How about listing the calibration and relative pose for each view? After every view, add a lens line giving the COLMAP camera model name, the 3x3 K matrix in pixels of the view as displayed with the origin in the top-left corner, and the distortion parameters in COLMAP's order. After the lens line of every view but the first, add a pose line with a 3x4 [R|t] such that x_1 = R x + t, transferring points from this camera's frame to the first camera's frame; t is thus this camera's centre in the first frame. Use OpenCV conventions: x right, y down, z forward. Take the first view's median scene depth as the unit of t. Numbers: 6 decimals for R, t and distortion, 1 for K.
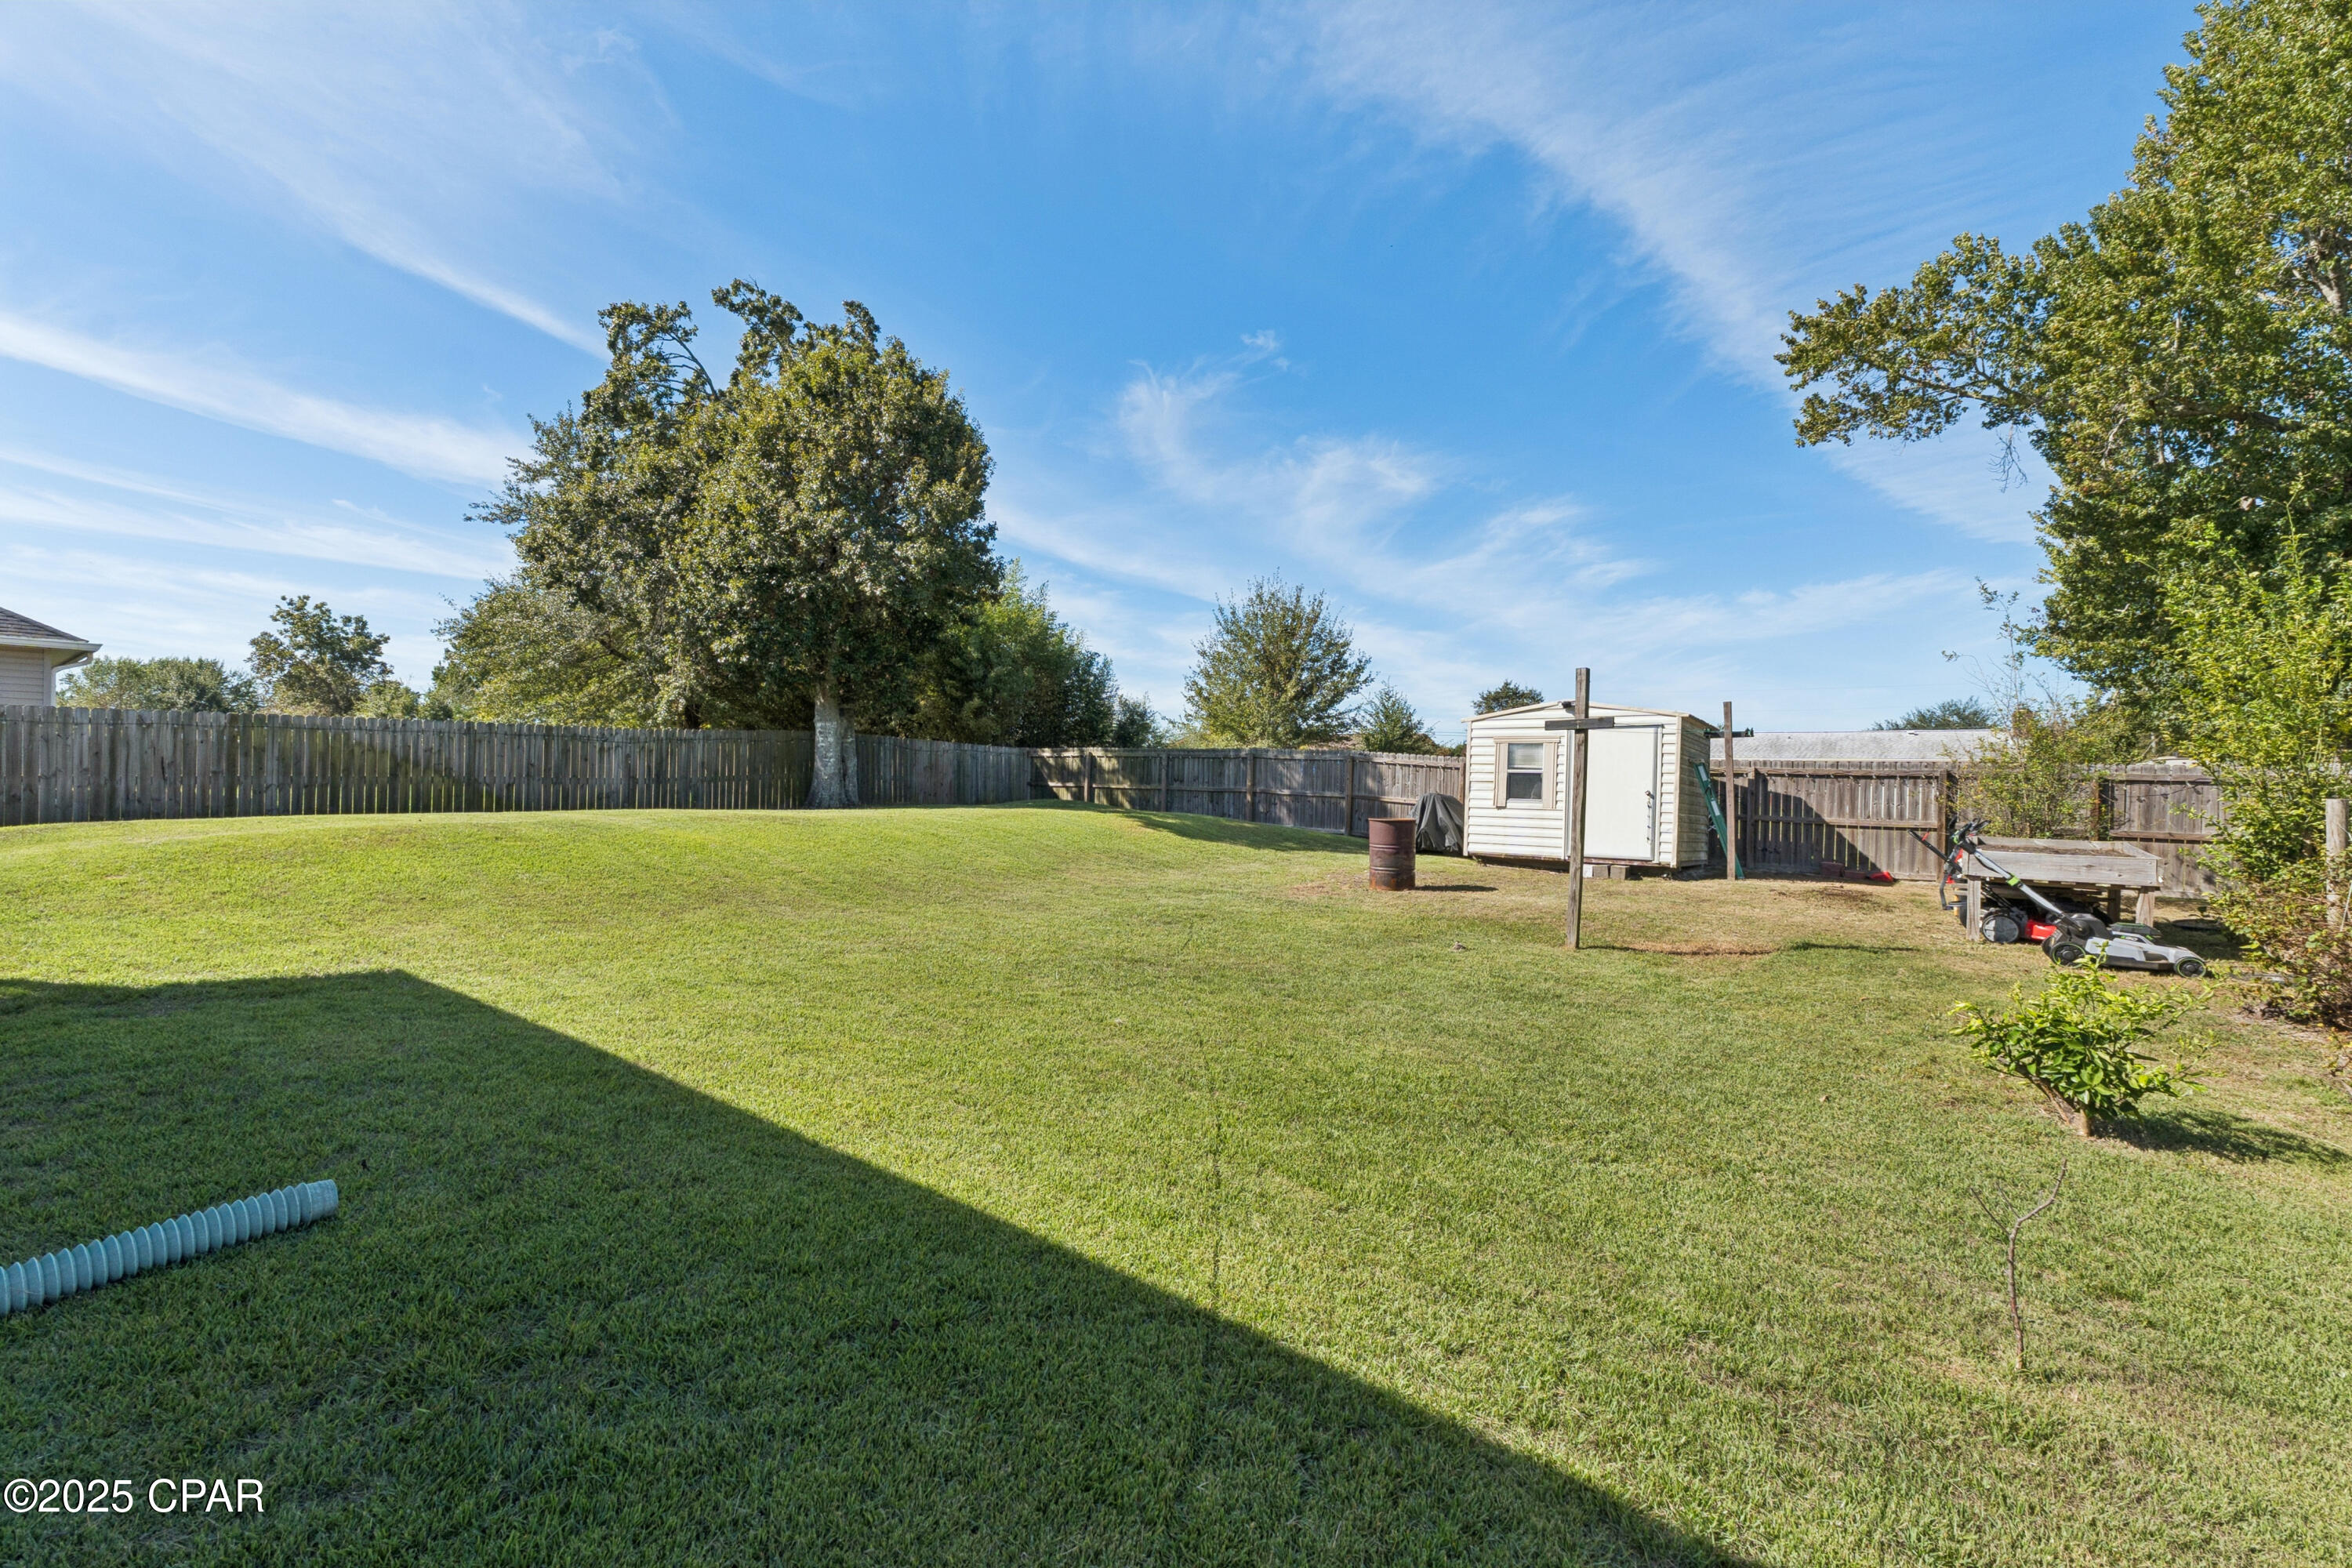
lens RADIAL K [[989.7, 0, 1168.2], [0, 989.7, 814.7], [0, 0, 1]] dist [0.006713, 0.000024]
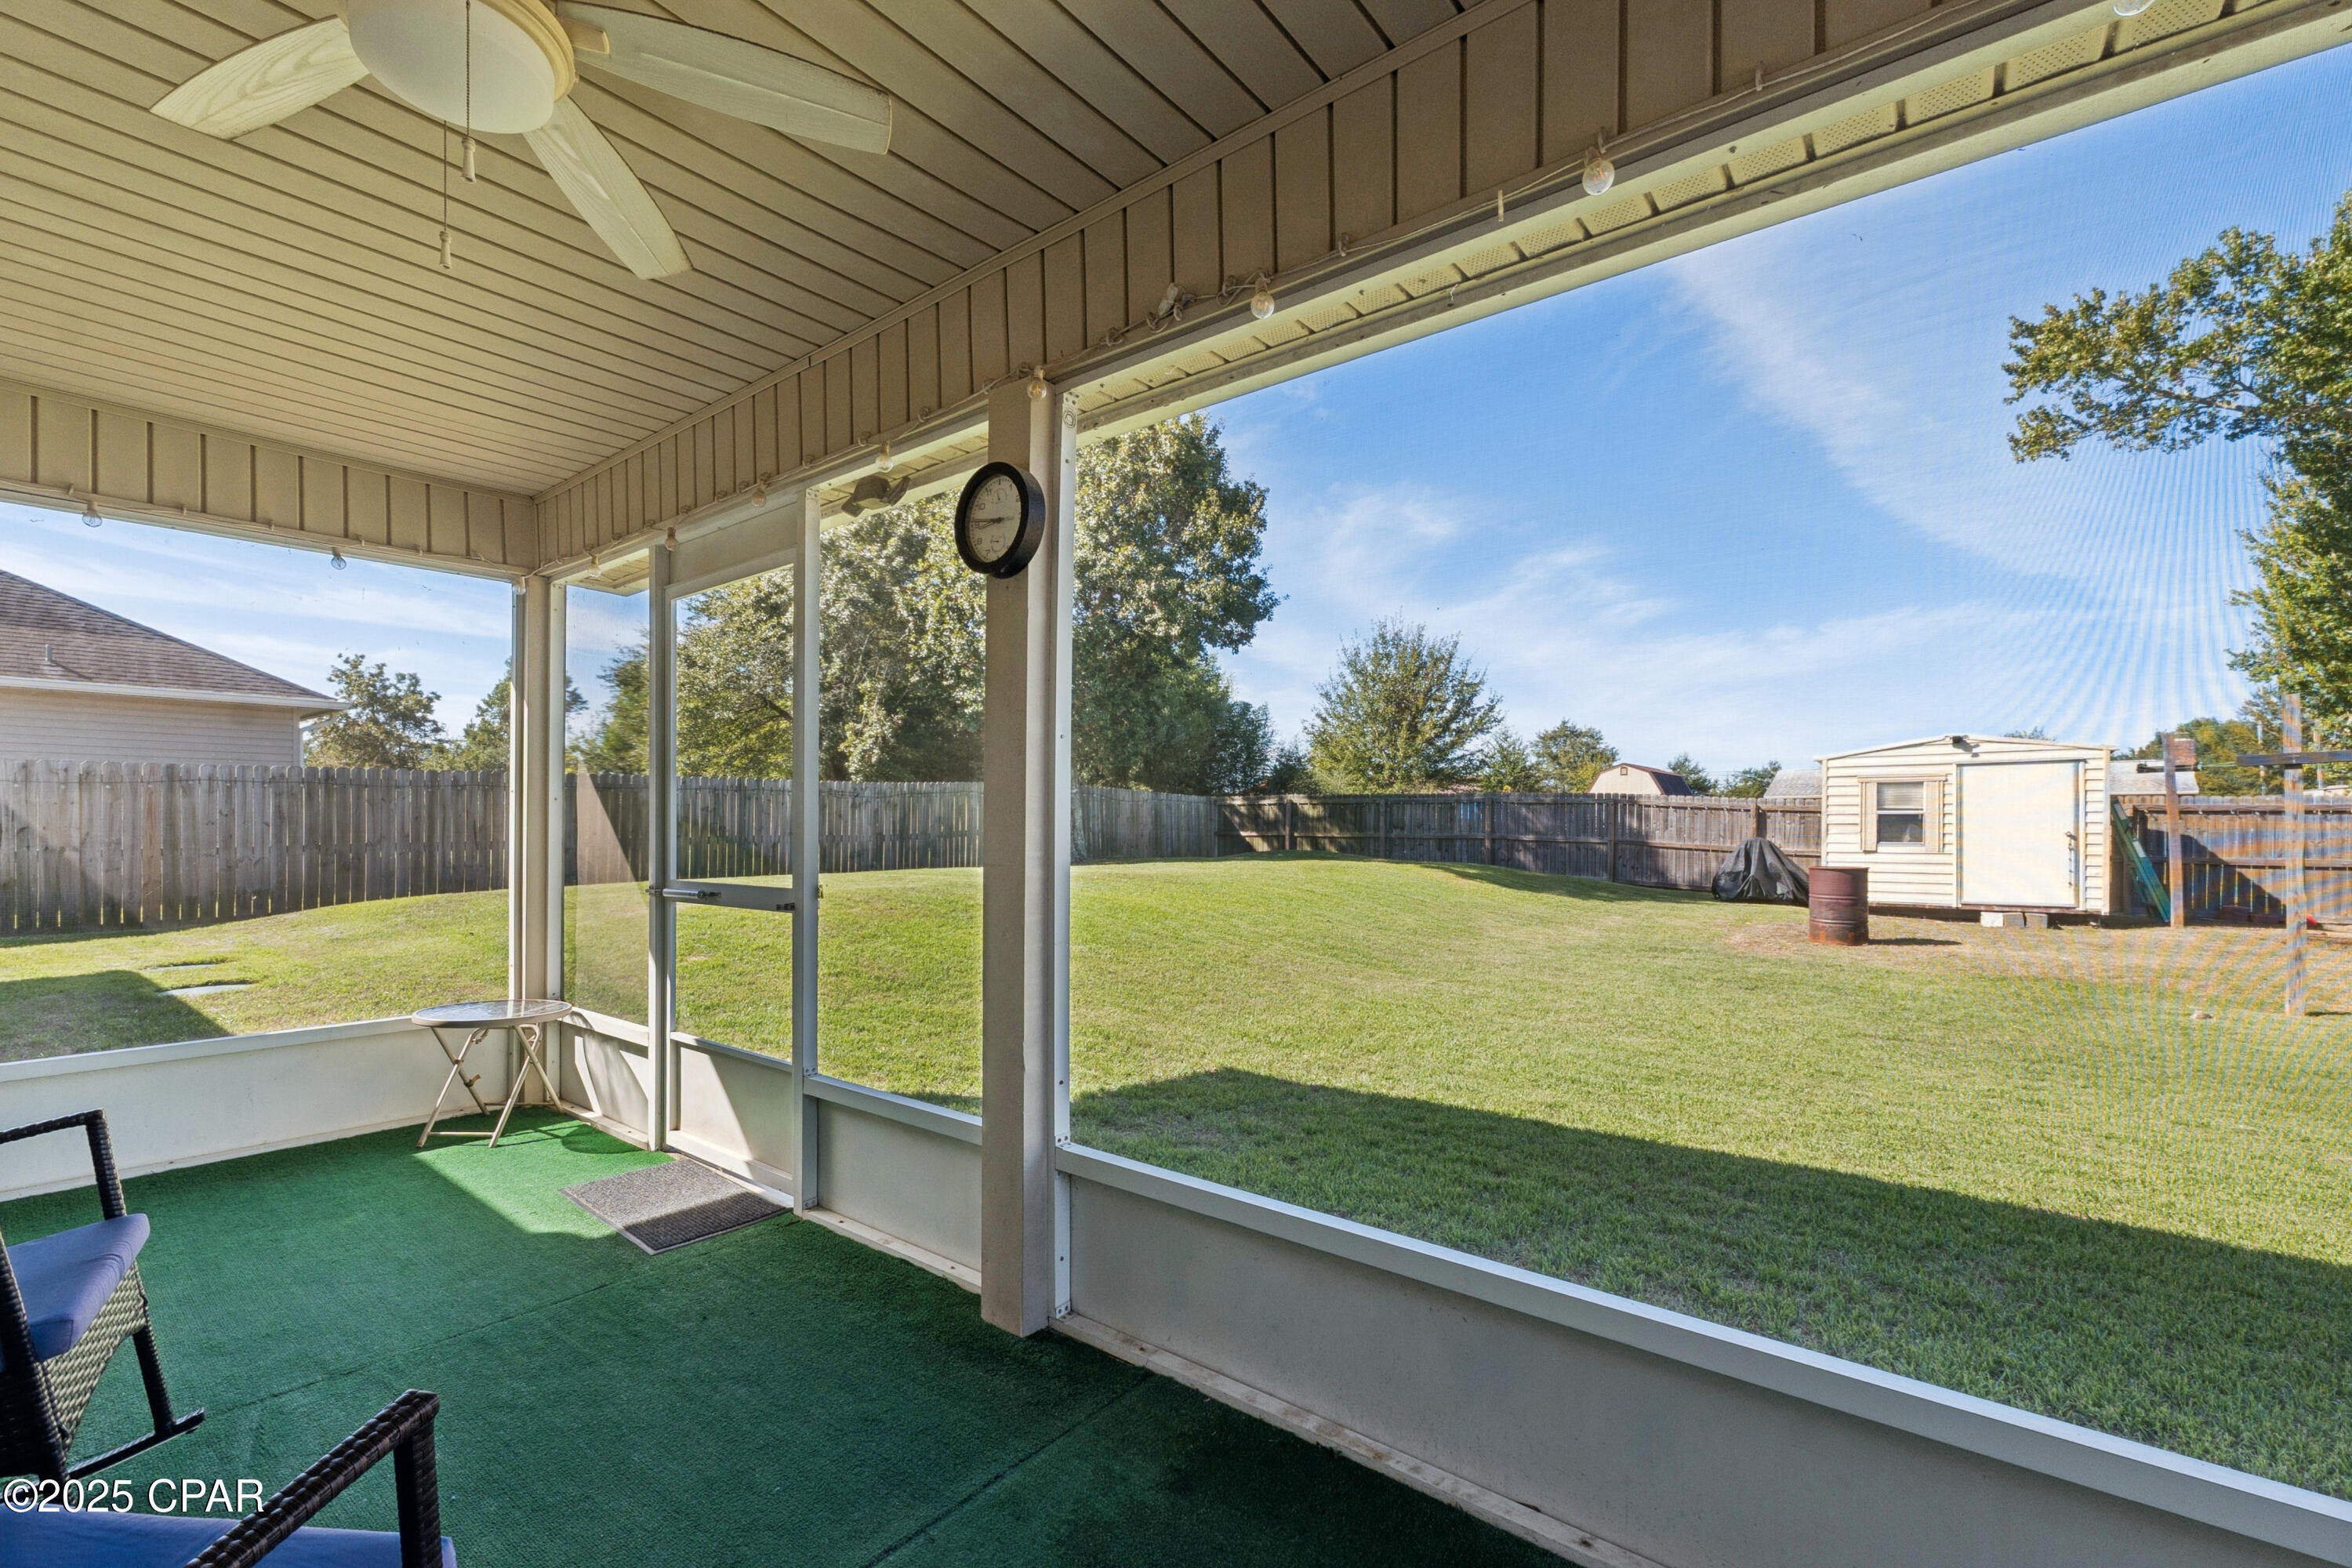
lens RADIAL K [[989.7, 0, 1168.2], [0, 989.7, 814.7], [0, 0, 1]] dist [0.006713, 0.000024]
pose [[0.999867, -0.015855, -0.003894, -0.207507], [0.015661, 0.998829, -0.045779, -0.006388], [0.004616, 0.045712, 0.998944, 0.044636]]
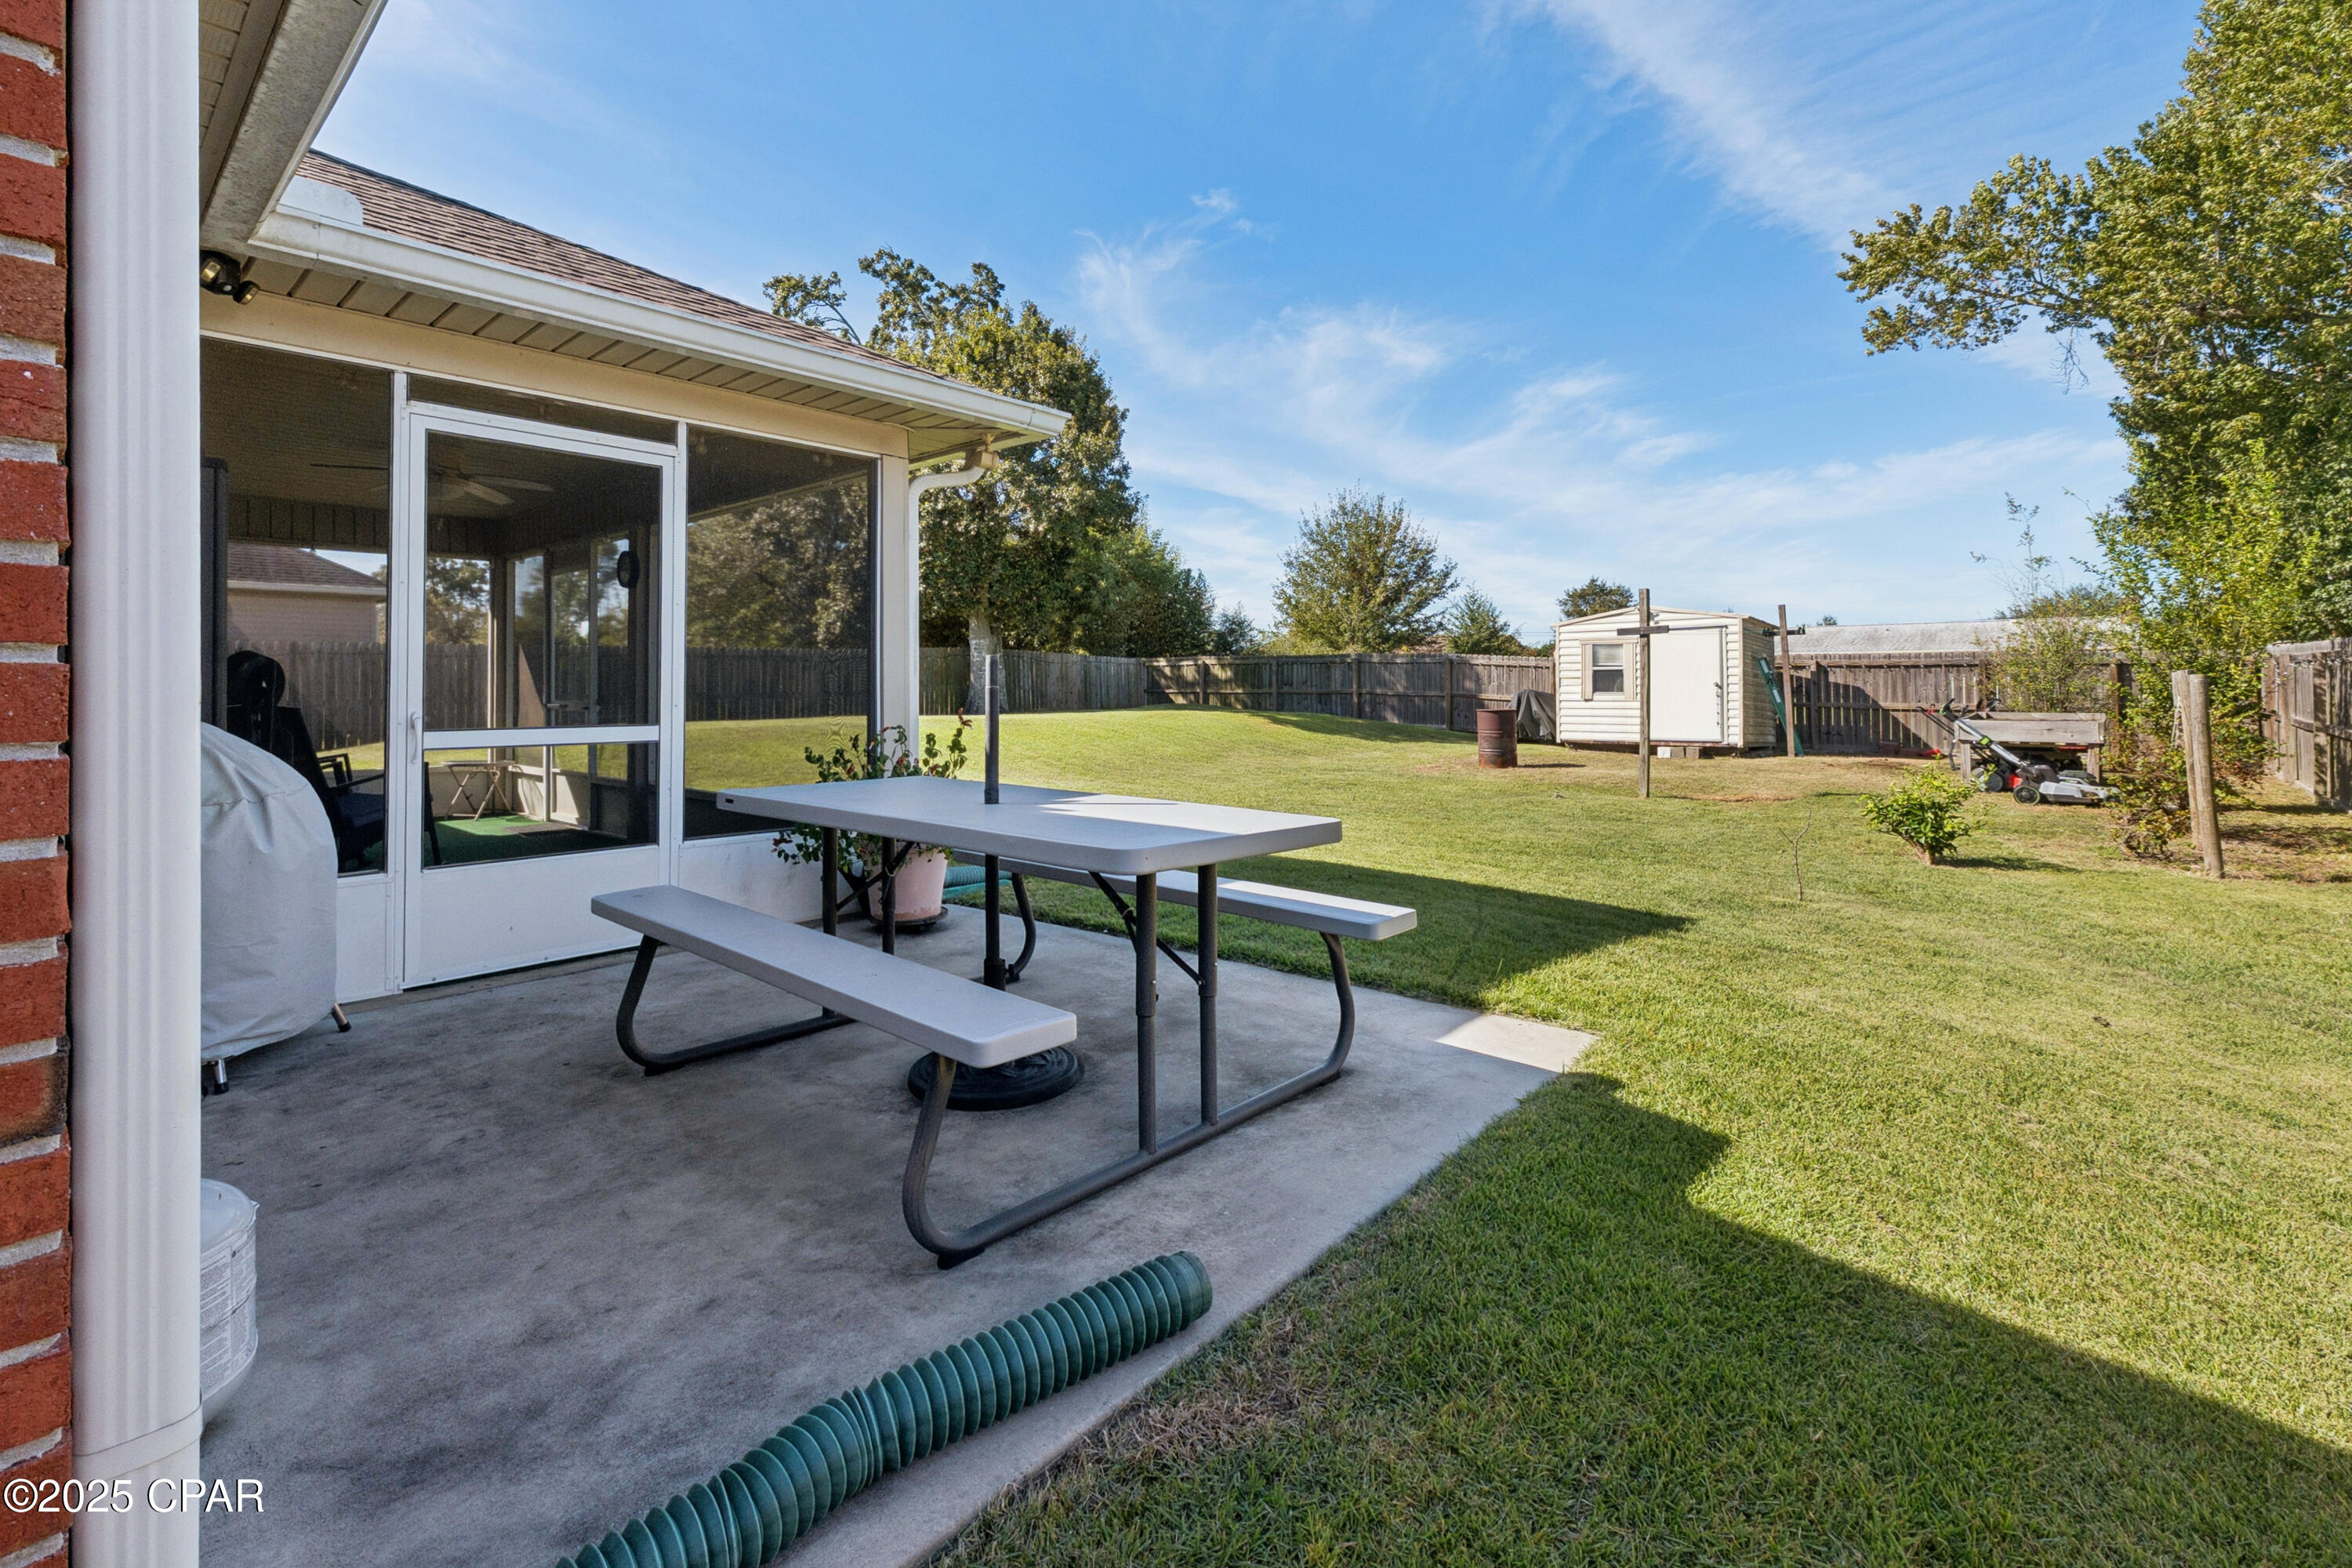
lens RADIAL K [[1033.3, 0, 1177.0], [0, 1033.3, 676.0], [0, 0, 1]] dist [0.005330, -0.000399]
pose [[0.998166, -0.022056, -0.056376, -0.047528], [0.019346, 0.998652, -0.048173, 0.008772], [0.057363, 0.046994, 0.997247, -0.148736]]
